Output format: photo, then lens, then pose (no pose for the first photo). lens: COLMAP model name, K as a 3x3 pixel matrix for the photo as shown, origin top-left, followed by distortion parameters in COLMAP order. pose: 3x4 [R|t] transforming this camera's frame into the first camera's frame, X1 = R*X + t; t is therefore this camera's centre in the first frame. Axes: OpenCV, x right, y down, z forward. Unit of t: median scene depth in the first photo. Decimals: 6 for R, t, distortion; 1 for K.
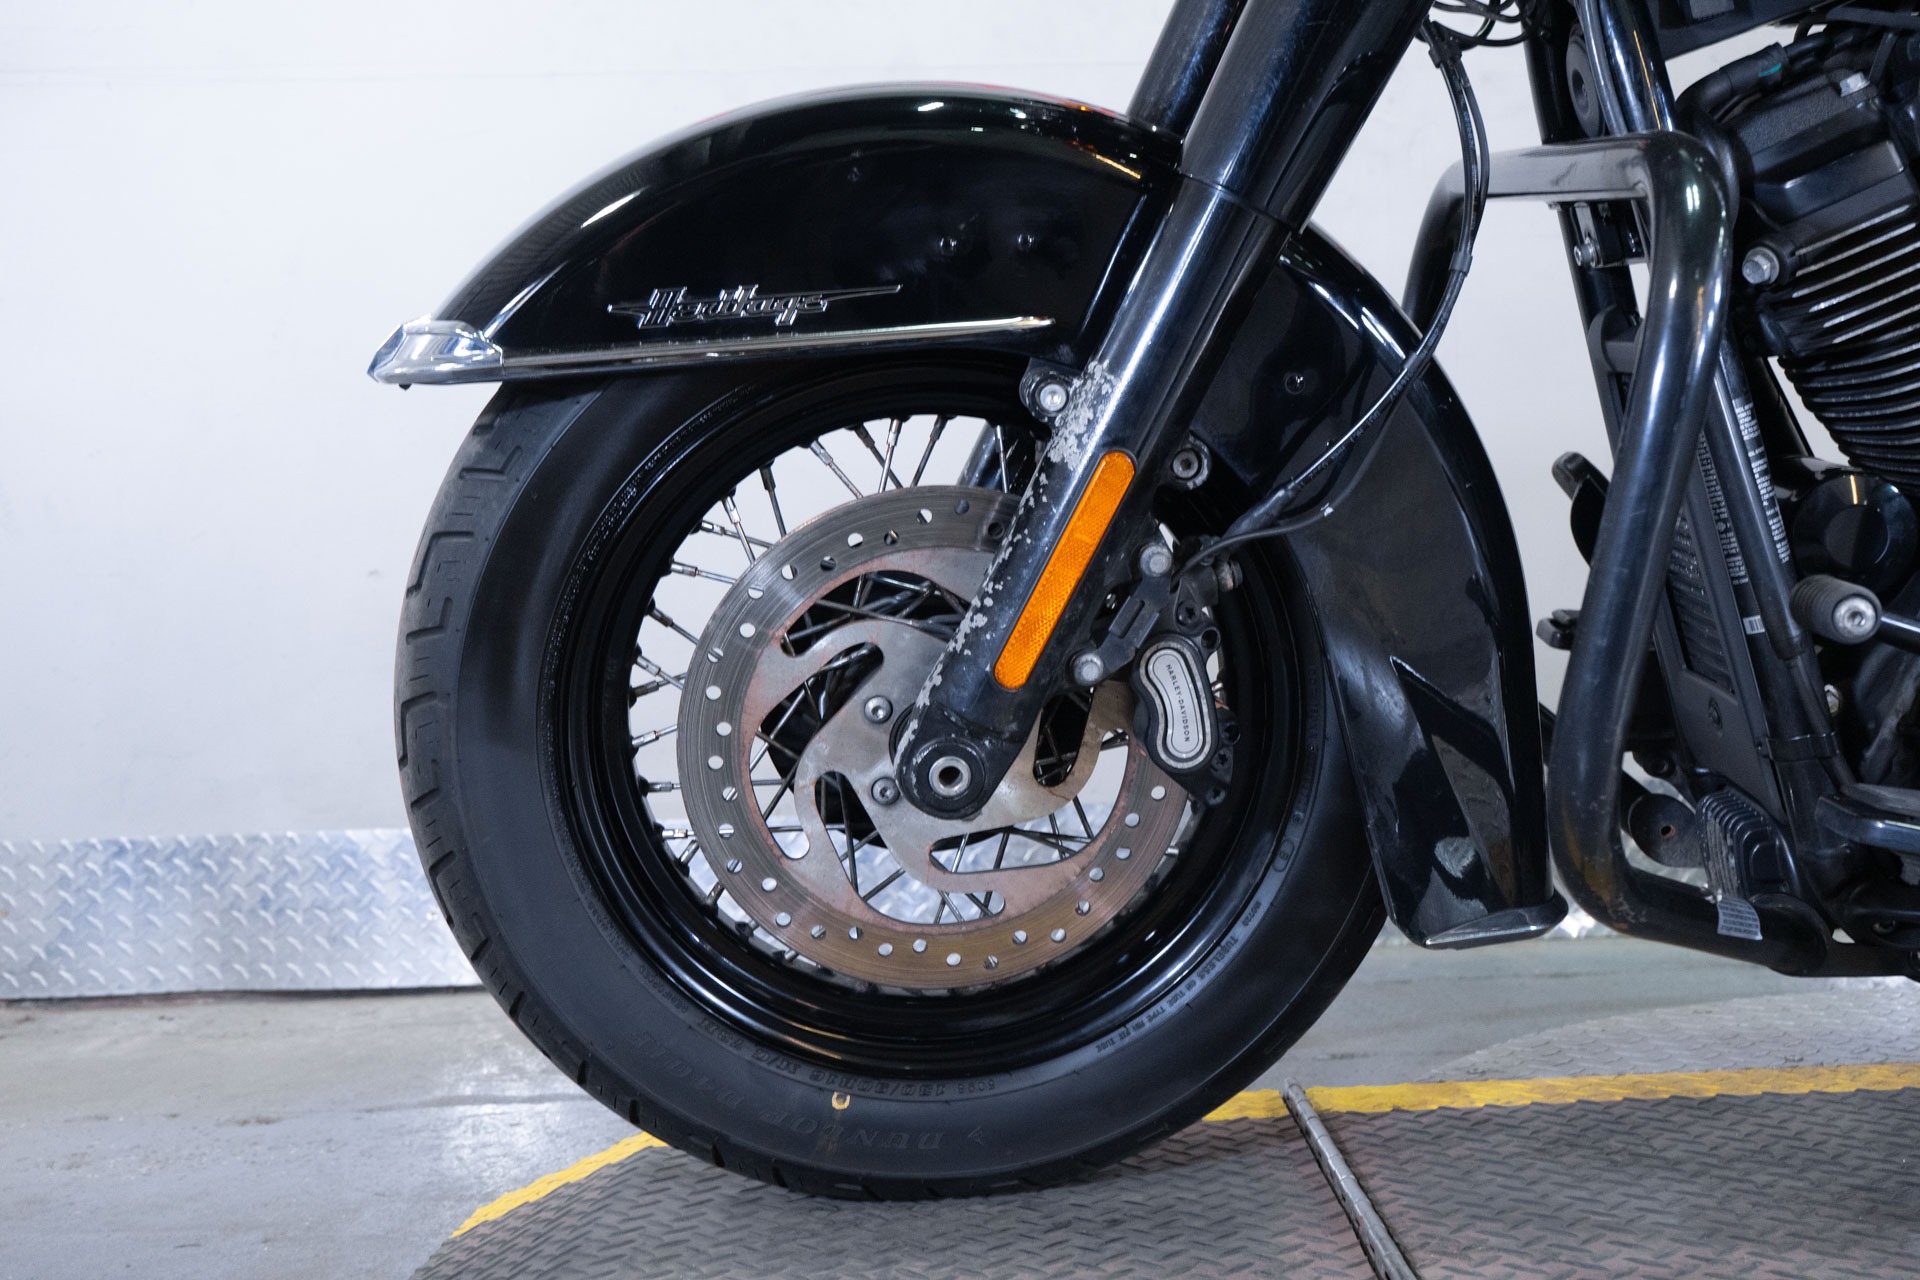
lens RADIAL K [[2108.0, 0, 960.0], [0, 2108.0, 640.0], [0, 0, 1]] dist [0.016282, -0.003313]
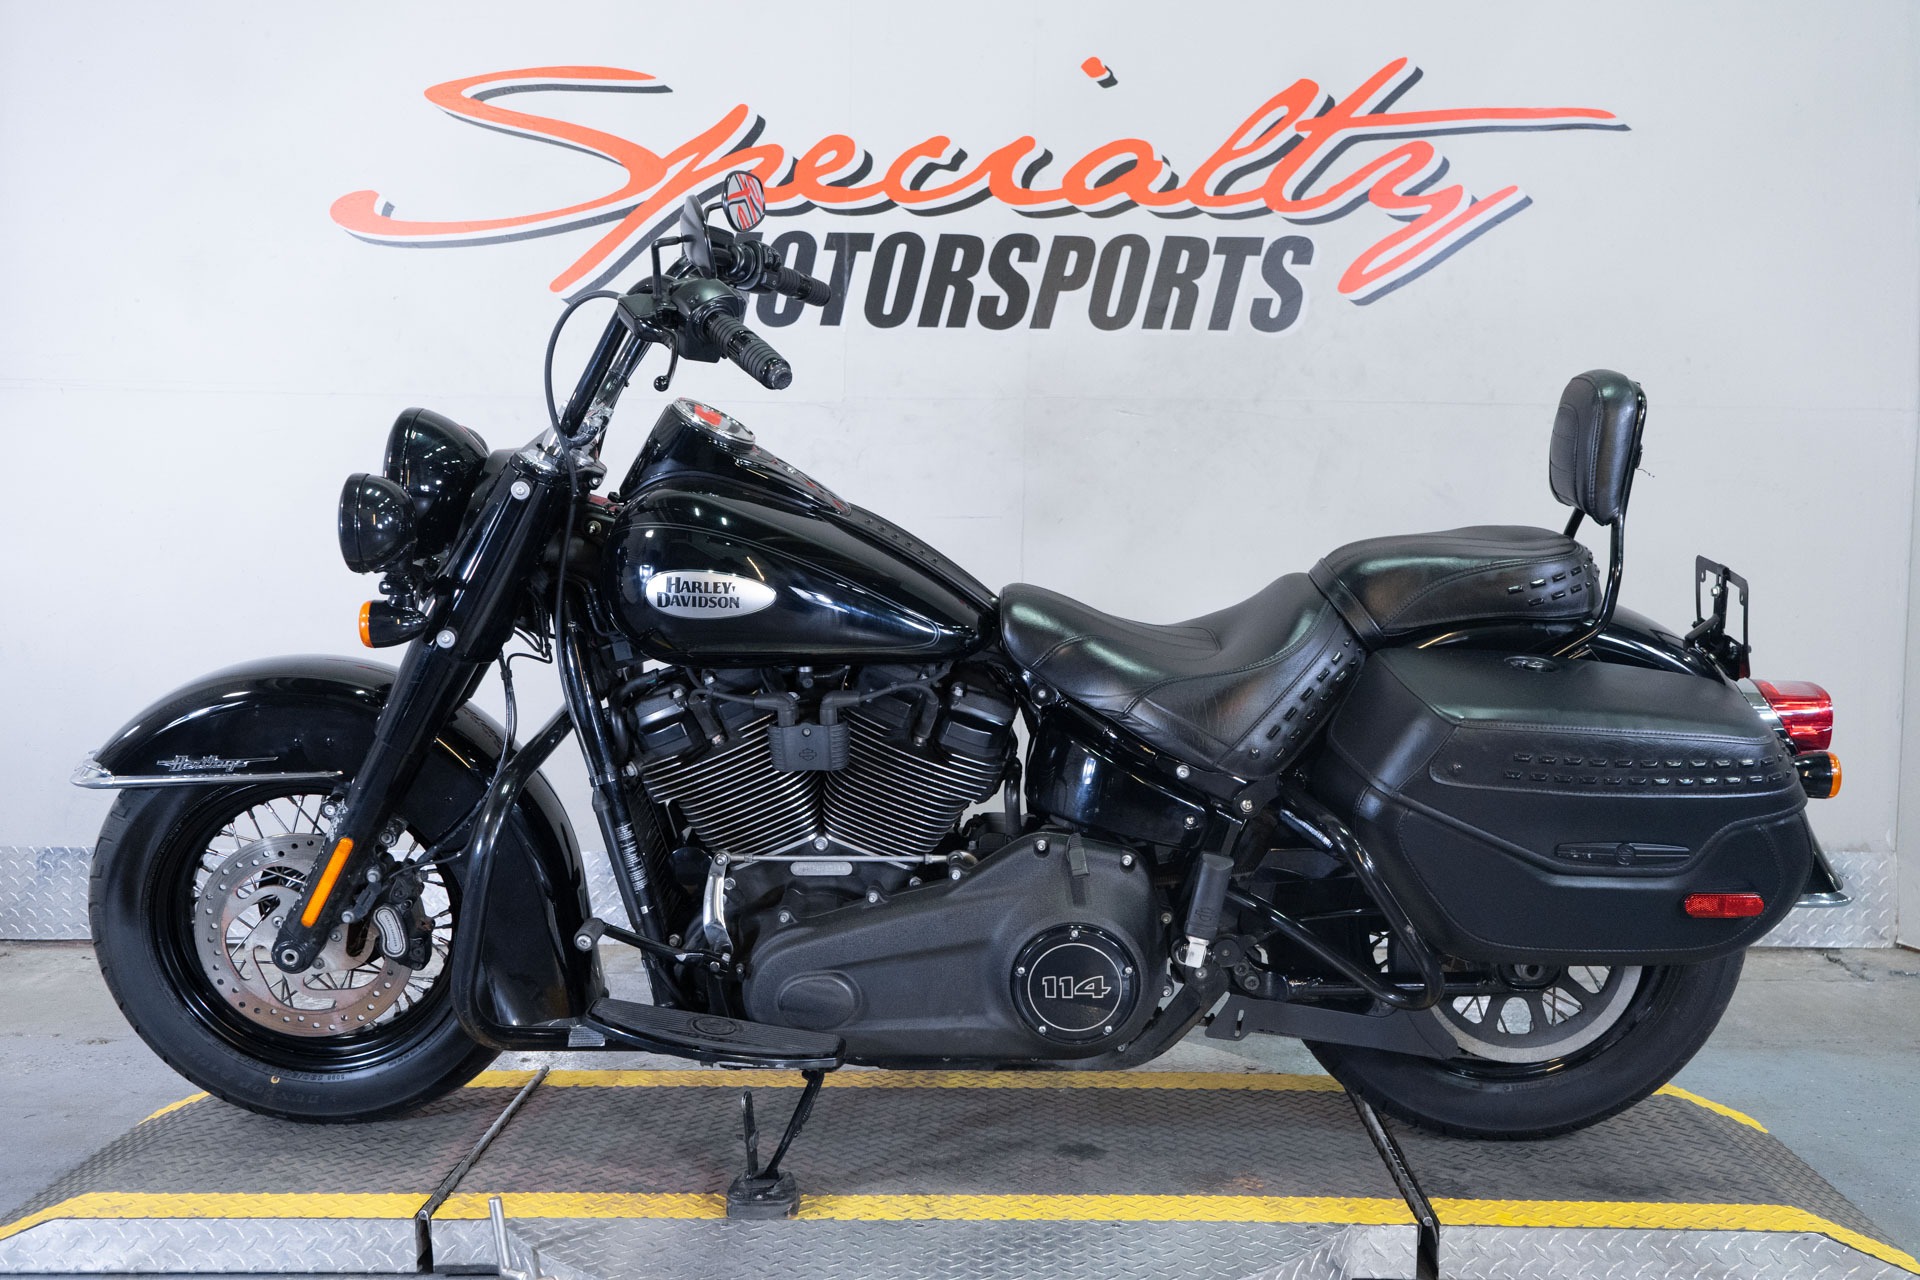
lens RADIAL K [[1951.4, 0, 960.0], [0, 1951.4, 640.0], [0, 0, 1]] dist [0.012751, -0.005230]
pose [[0.998780, 0.043997, -0.022423, 0.396340], [-0.042260, 0.996452, 0.072781, -0.249616], [0.025546, -0.071744, 0.997096, -0.599213]]
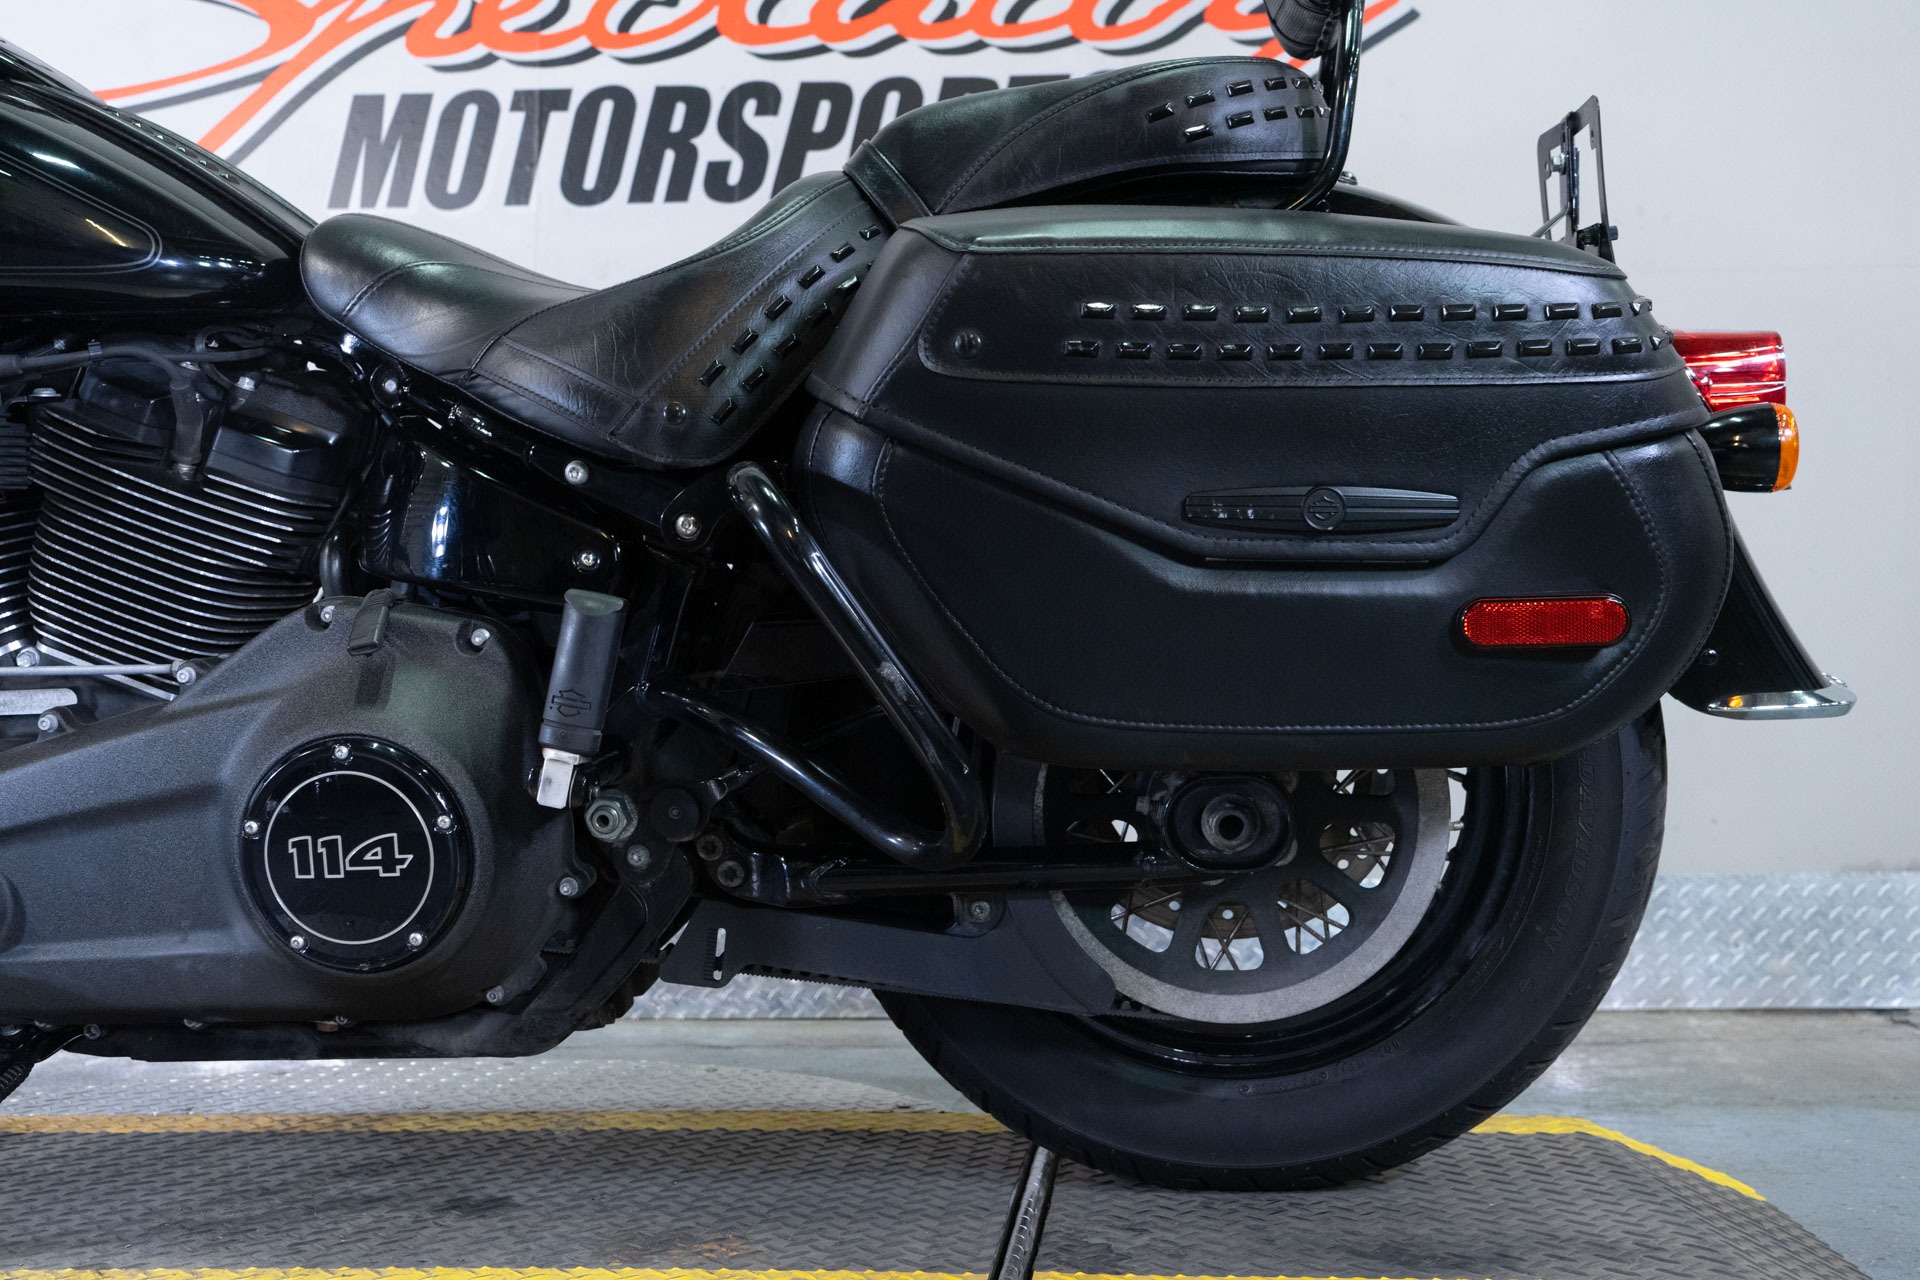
lens RADIAL K [[1883.1, 0, 960.0], [0, 1883.1, 640.0], [0, 0, 1]] dist [0.000437, 0.015473]
pose [[0.996173, 0.020772, -0.084901, 0.659311], [-0.025333, 0.998273, -0.052999, -0.029567], [0.083654, 0.054947, 0.994979, -0.093920]]
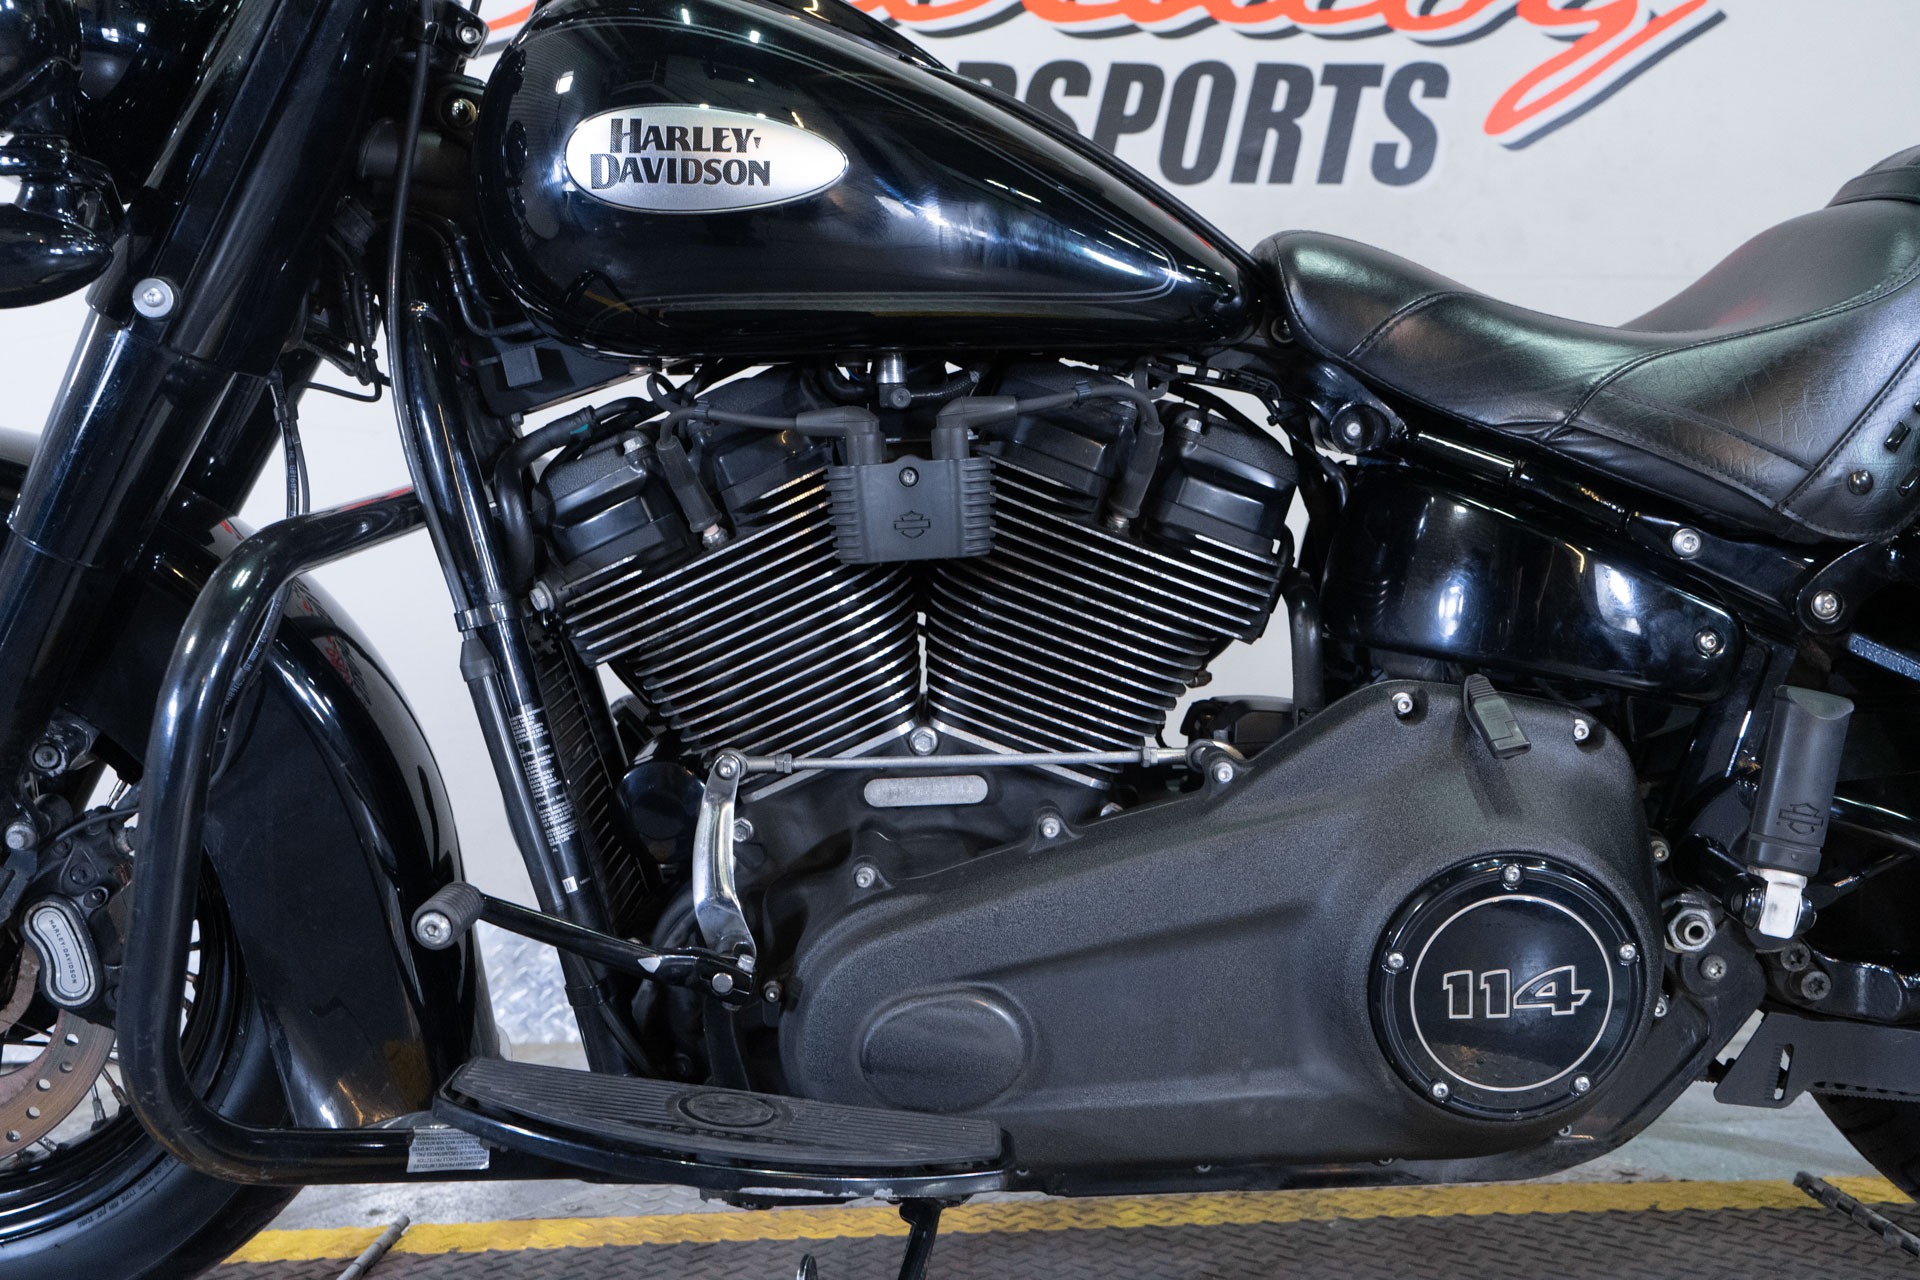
lens RADIAL K [[1784.6, 0, 960.0], [0, 1784.6, 640.0], [0, 0, 1]] dist [-0.001881, 0.004336]
pose [[0.999235, 0.019721, 0.033785, 0.289591], [-0.019003, 0.999590, -0.021425, -0.067123], [-0.034194, 0.020767, 0.999199, -0.010432]]
